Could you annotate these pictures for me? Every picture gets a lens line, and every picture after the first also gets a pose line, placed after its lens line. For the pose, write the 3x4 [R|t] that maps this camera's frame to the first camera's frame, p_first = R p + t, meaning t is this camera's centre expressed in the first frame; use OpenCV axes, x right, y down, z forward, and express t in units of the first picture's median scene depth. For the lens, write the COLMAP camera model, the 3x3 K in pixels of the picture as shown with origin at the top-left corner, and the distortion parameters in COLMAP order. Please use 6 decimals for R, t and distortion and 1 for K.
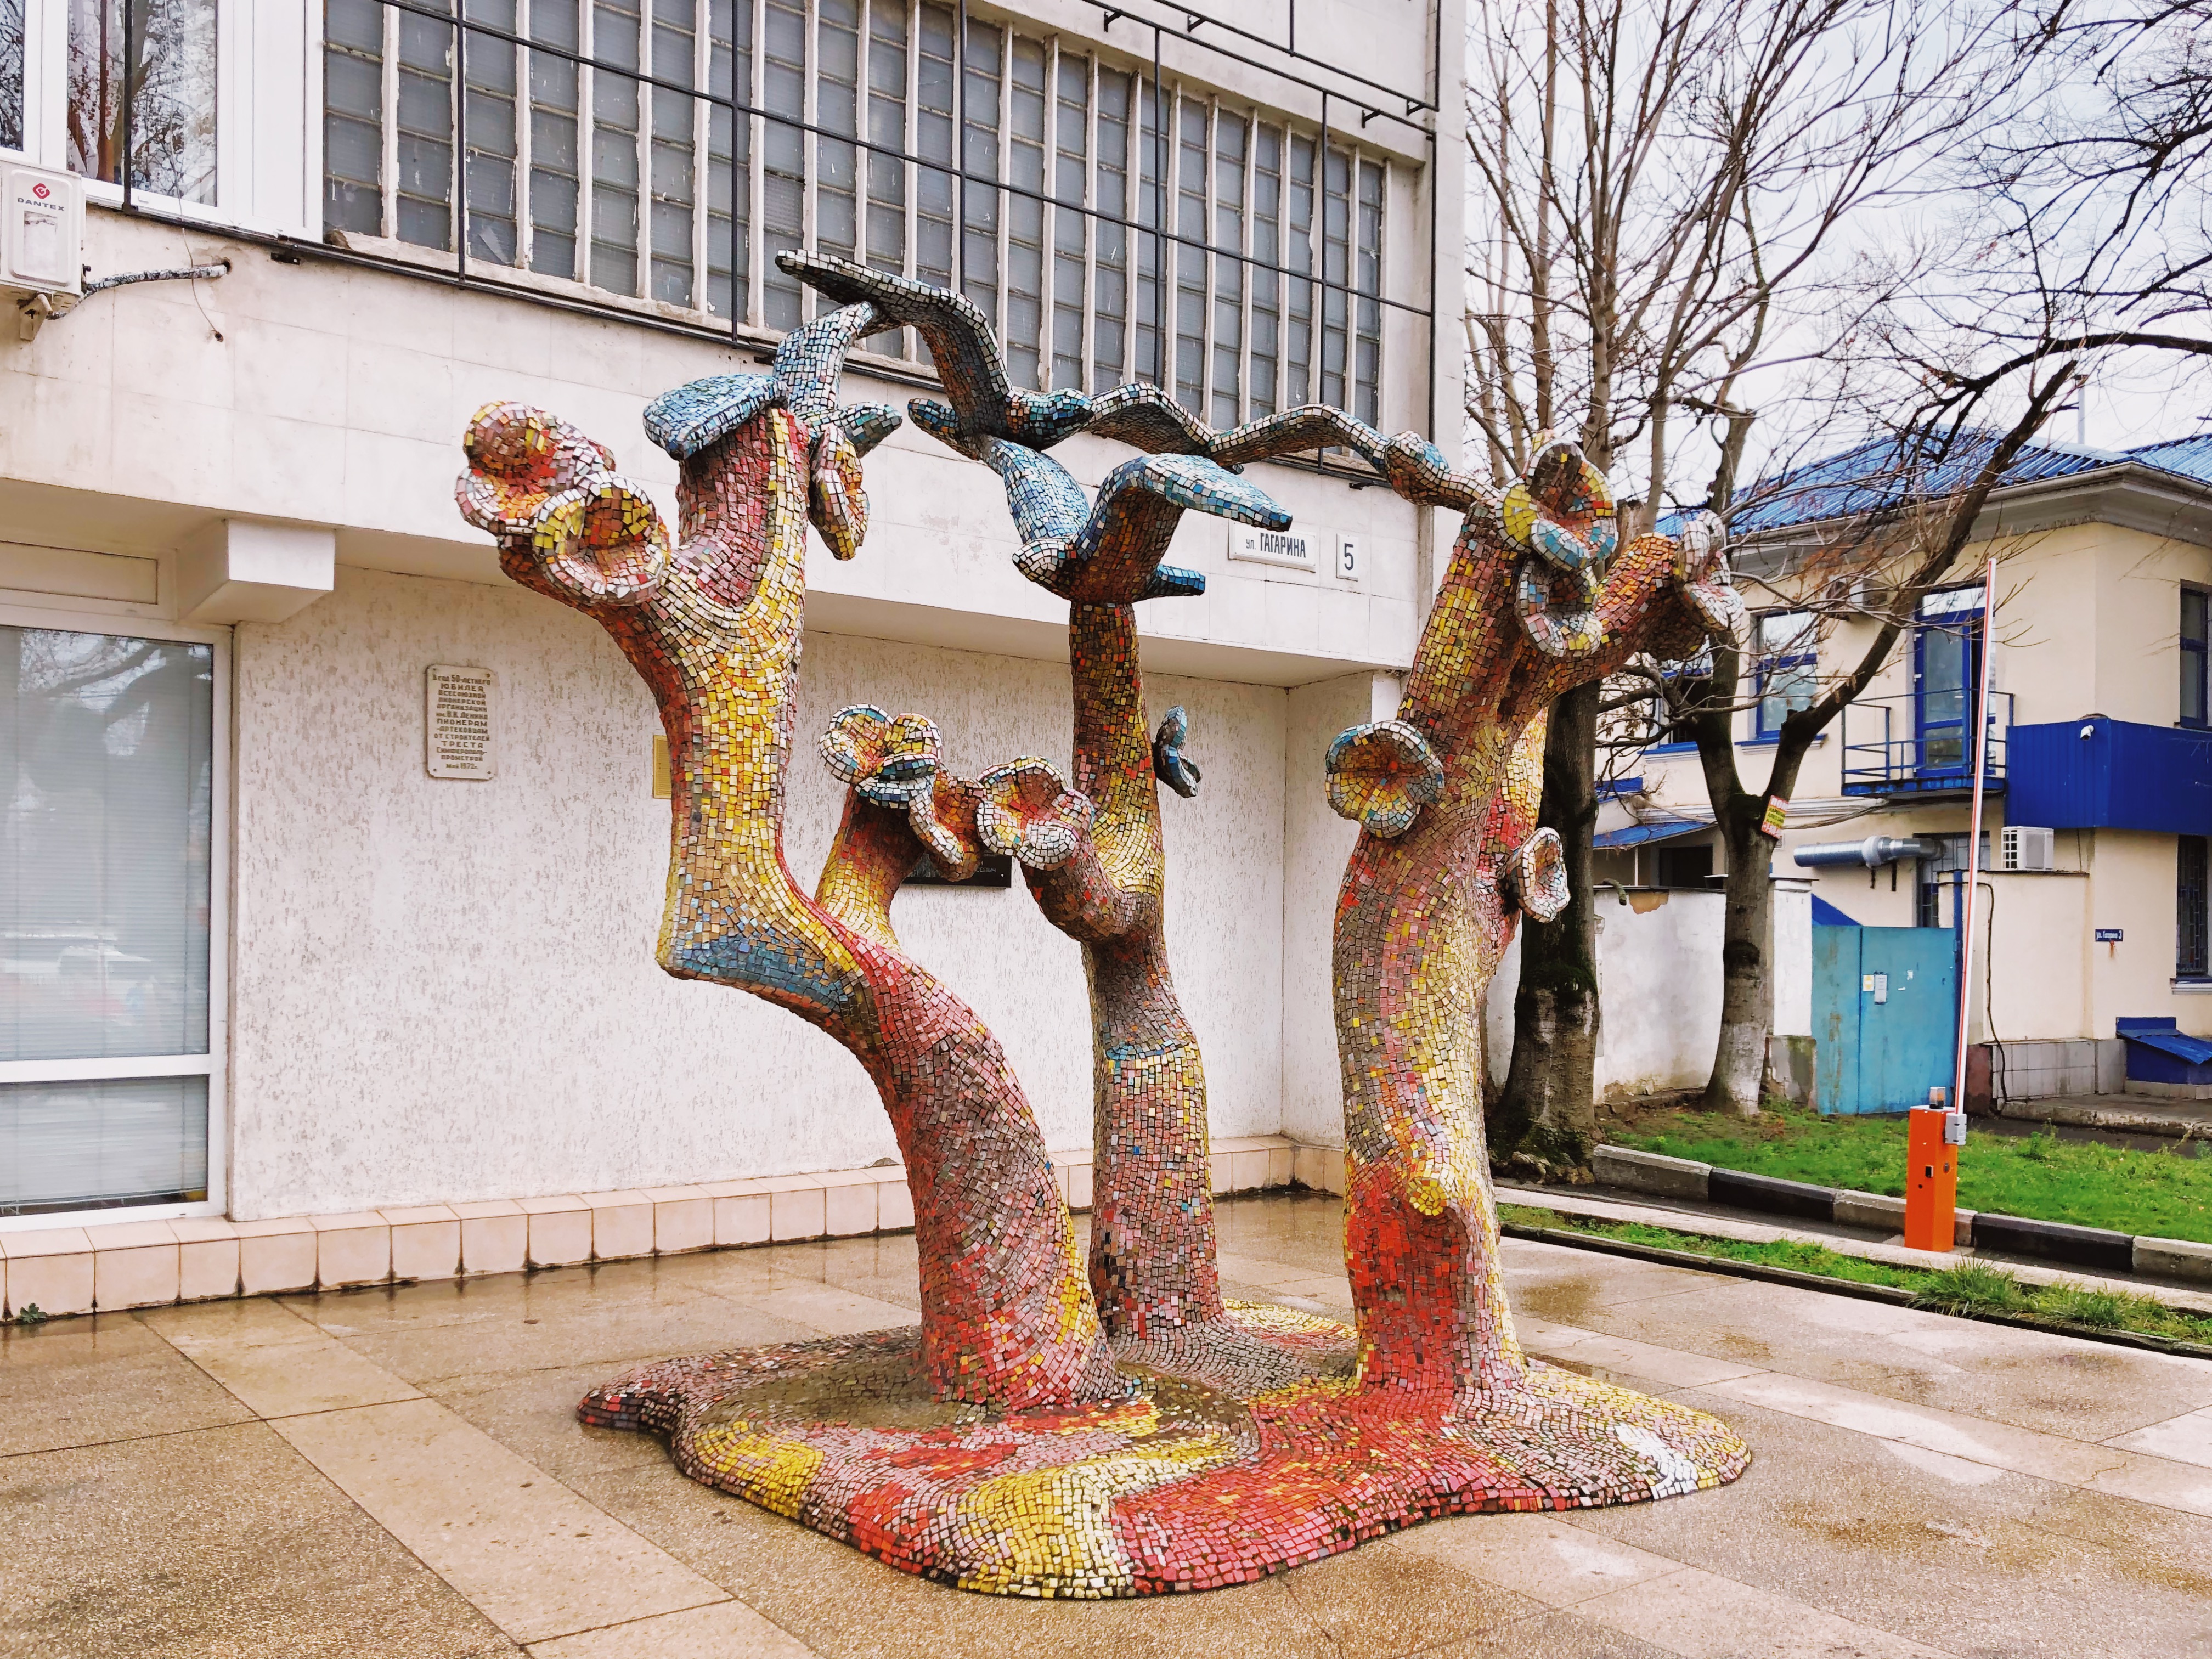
lens RADIAL K [[1871.6, 0, 1091.2], [0, 1871.6, 899.8], [0, 0, 1]] dist [0.065186, -0.114481]
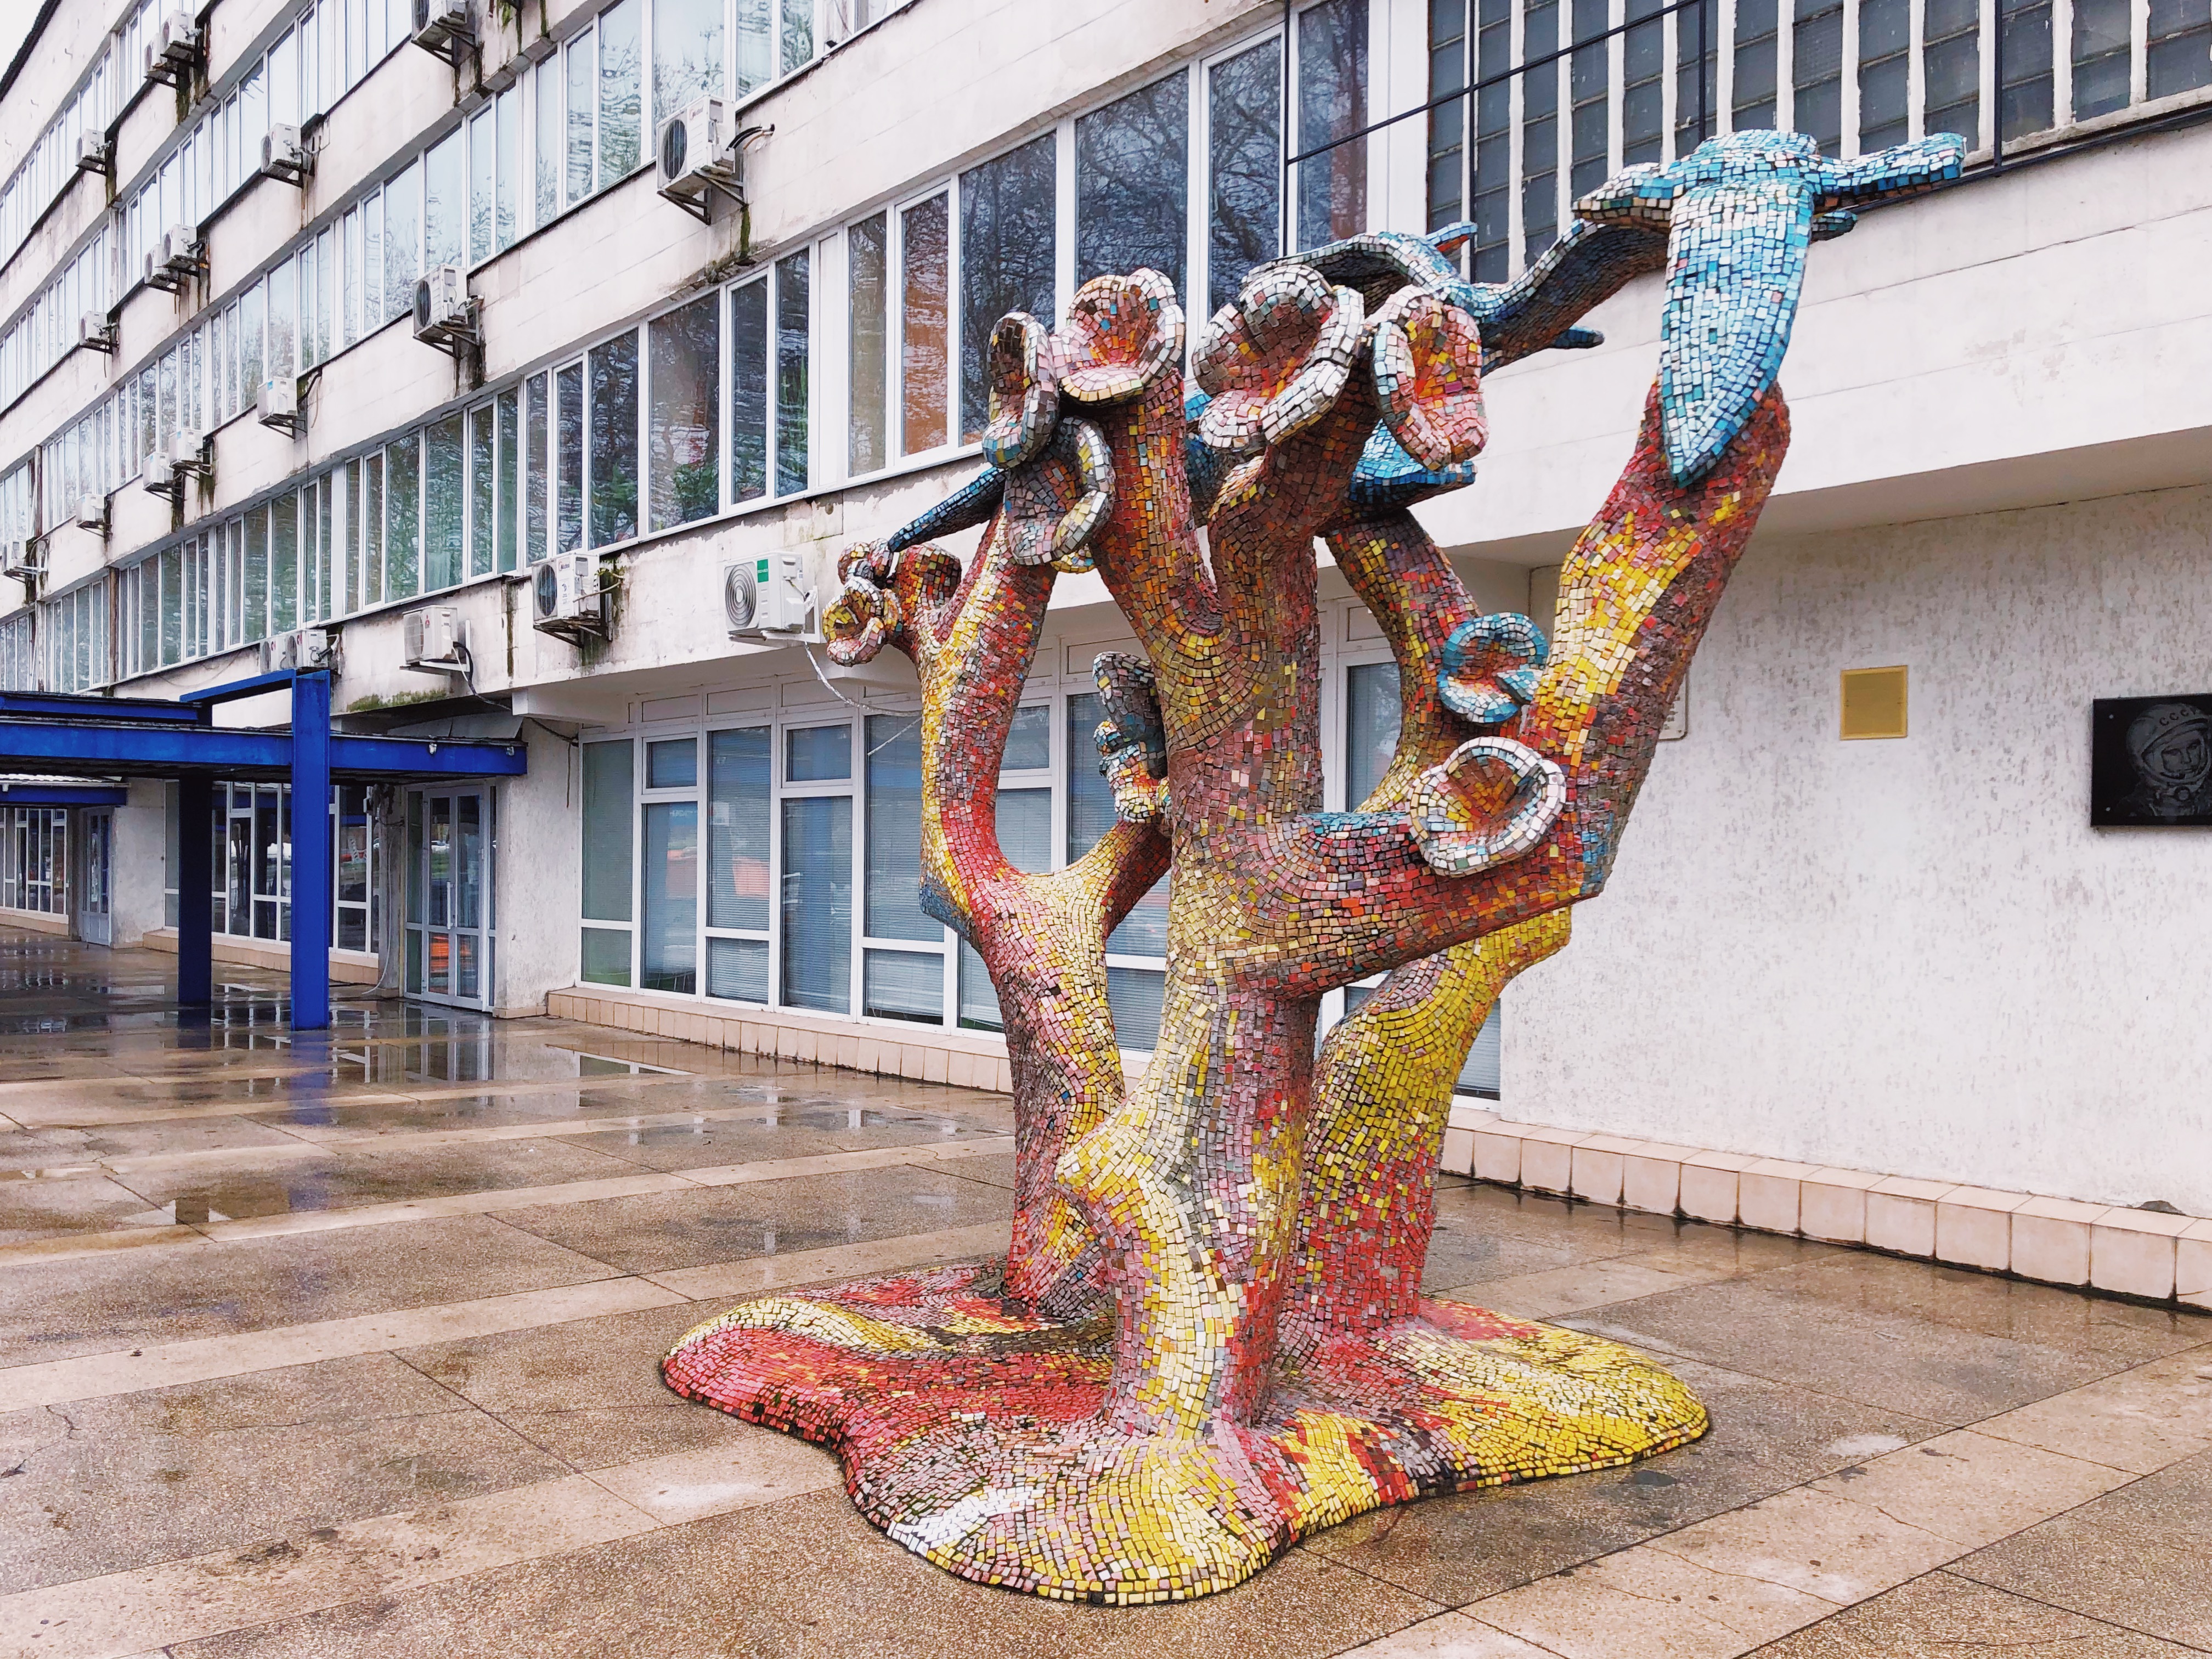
lens RADIAL K [[1888.8, 0, 1087.1], [0, 1888.8, 855.8], [0, 0, 1]] dist [0.157514, -0.437840]
pose [[0.025722, -0.010356, -0.999615, 0.991460], [0.010760, 0.999891, -0.010082, 0.010806], [0.999611, -0.010496, 0.025831, 0.893117]]
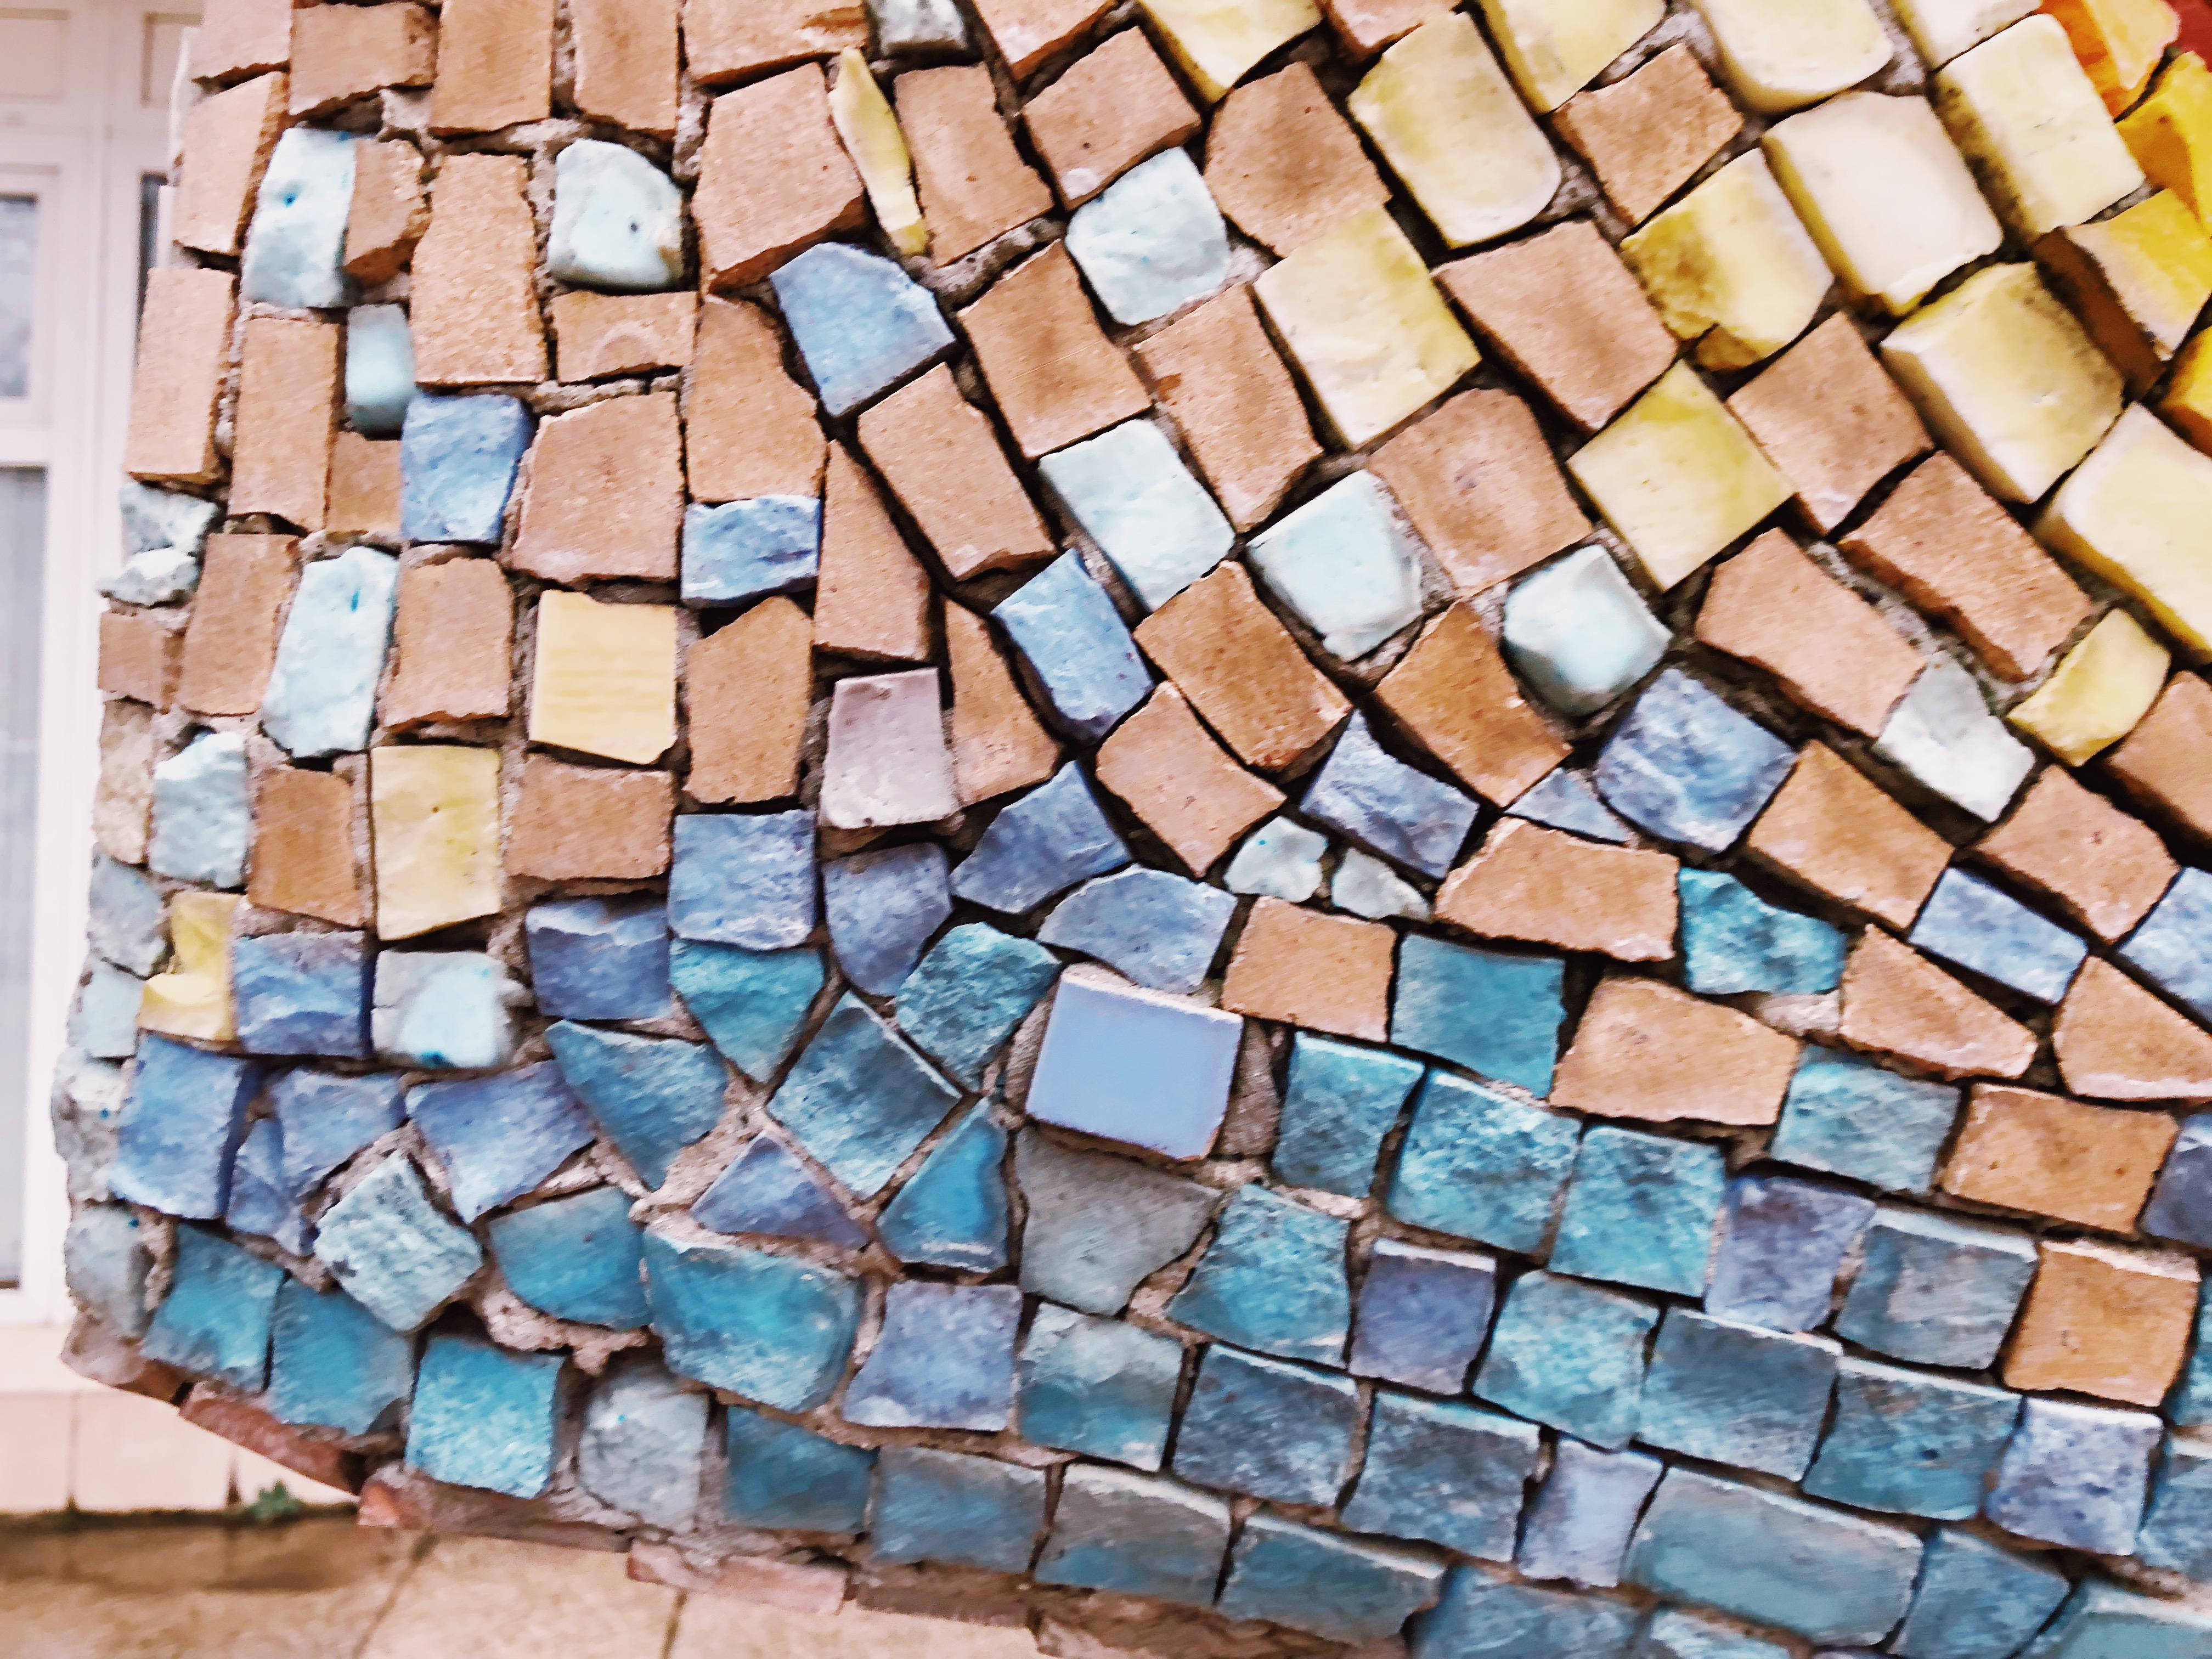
lens RADIAL K [[1833.7, 0, 1118.3], [0, 1833.7, 821.3], [0, 0, 1]] dist [0.054235, -0.089928]
pose [[0.876401, 0.011947, -0.481433, -0.133778], [0.009815, 0.999041, 0.042659, 0.014252], [0.481481, -0.042111, 0.875444, 0.790641]]
